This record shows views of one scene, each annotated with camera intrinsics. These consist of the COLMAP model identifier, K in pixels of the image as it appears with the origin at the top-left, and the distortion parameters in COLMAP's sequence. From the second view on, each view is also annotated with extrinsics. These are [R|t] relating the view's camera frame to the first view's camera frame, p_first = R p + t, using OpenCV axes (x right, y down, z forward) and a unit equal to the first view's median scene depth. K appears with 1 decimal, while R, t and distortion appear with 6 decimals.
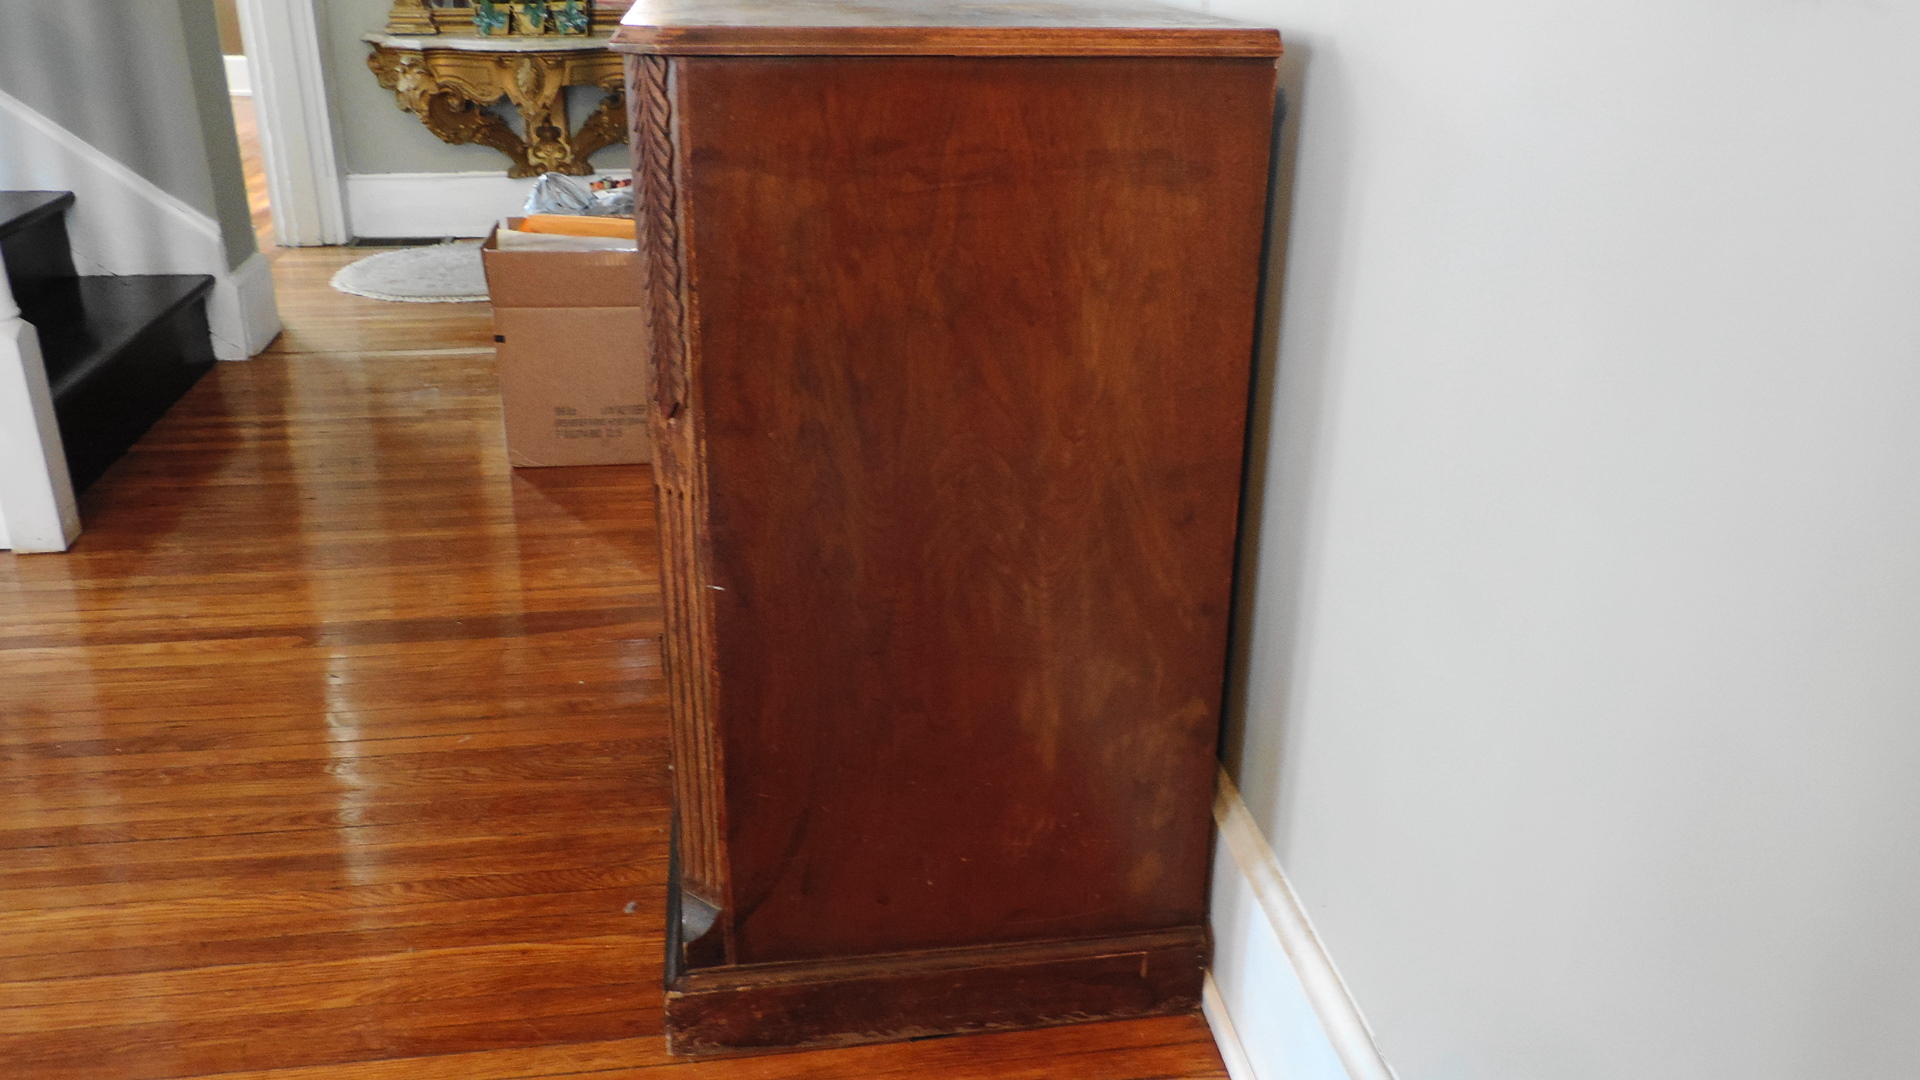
lens RADIAL K [[1536.6, 0, 960.0], [0, 1536.6, 540.0], [0, 0, 1]] dist [-0.021322, -0.003409]
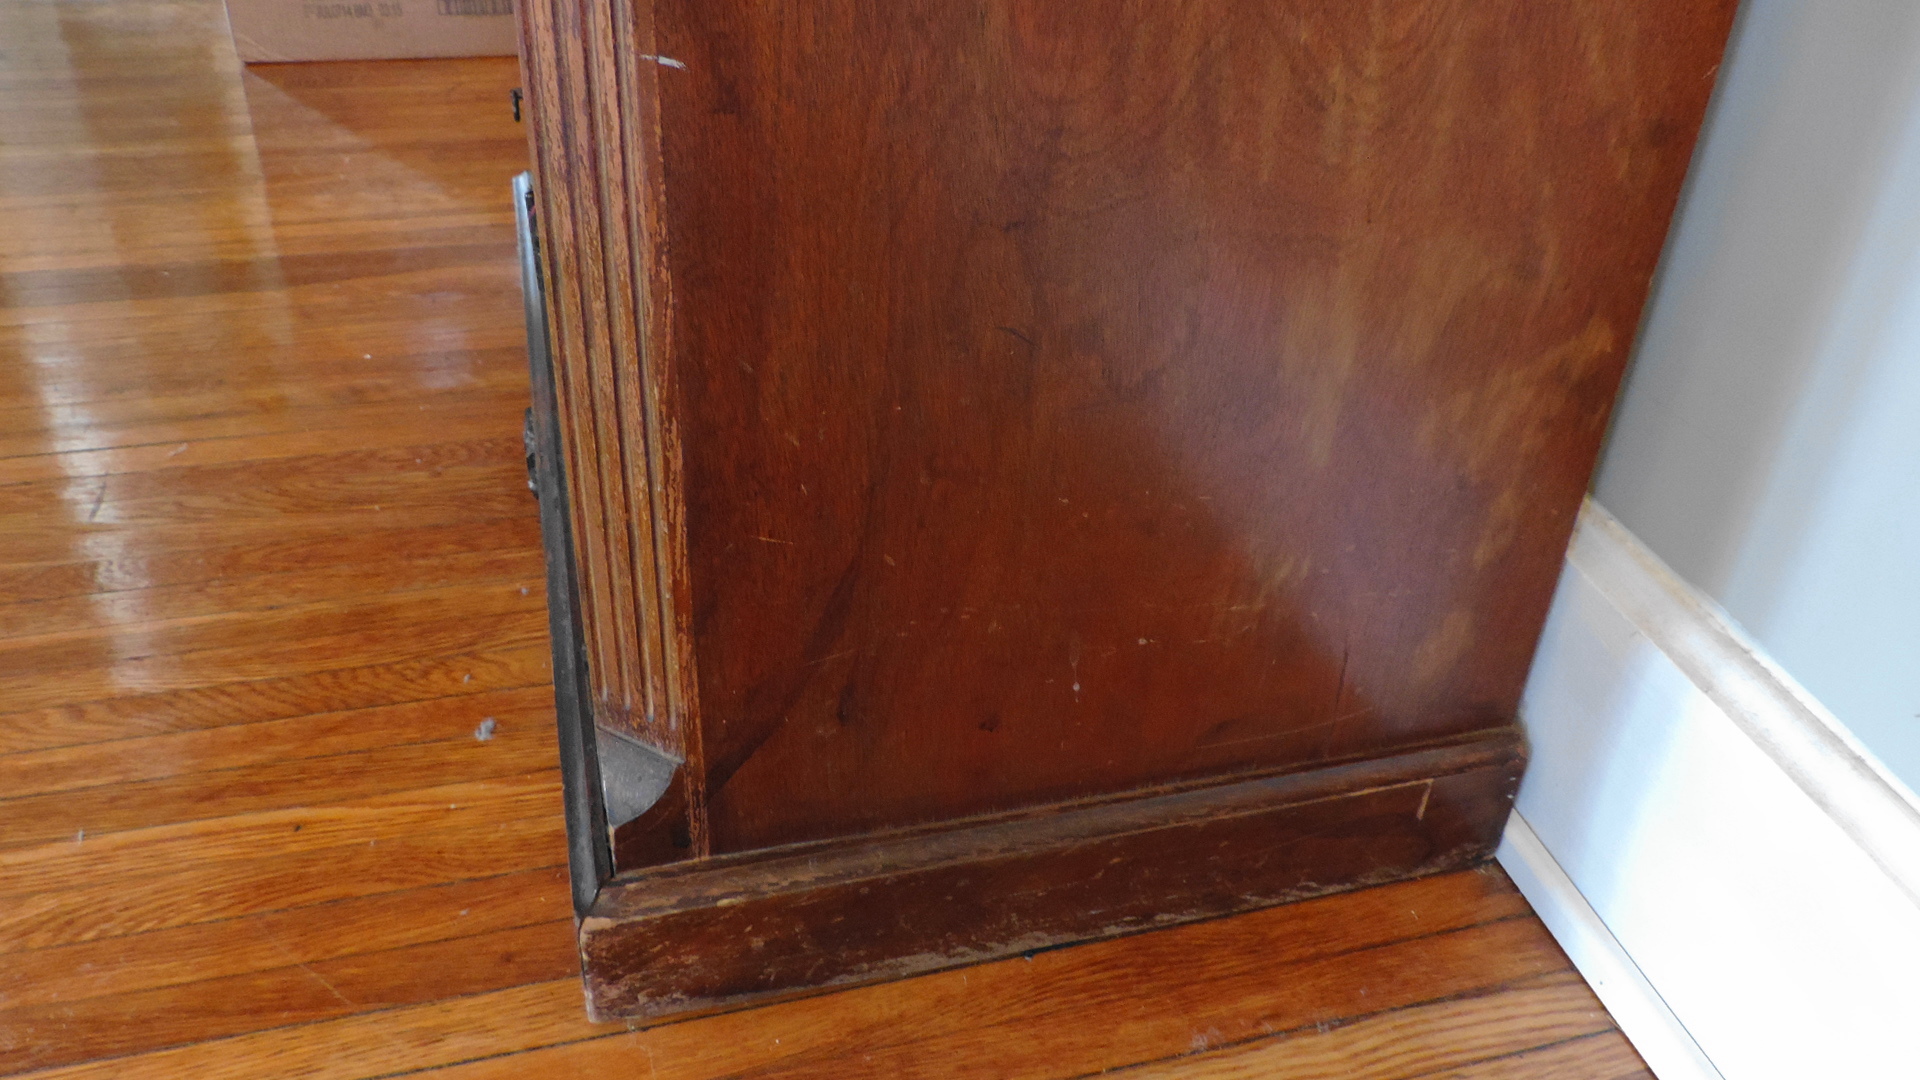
lens RADIAL K [[1536.6, 0, 960.0], [0, 1536.6, 540.0], [0, 0, 1]] dist [-0.021322, -0.003409]
pose [[0.992546, -0.038906, 0.115497, -0.114464], [0.015781, 0.980726, 0.194749, 0.068491], [-0.120848, -0.191475, 0.974029, 0.485574]]
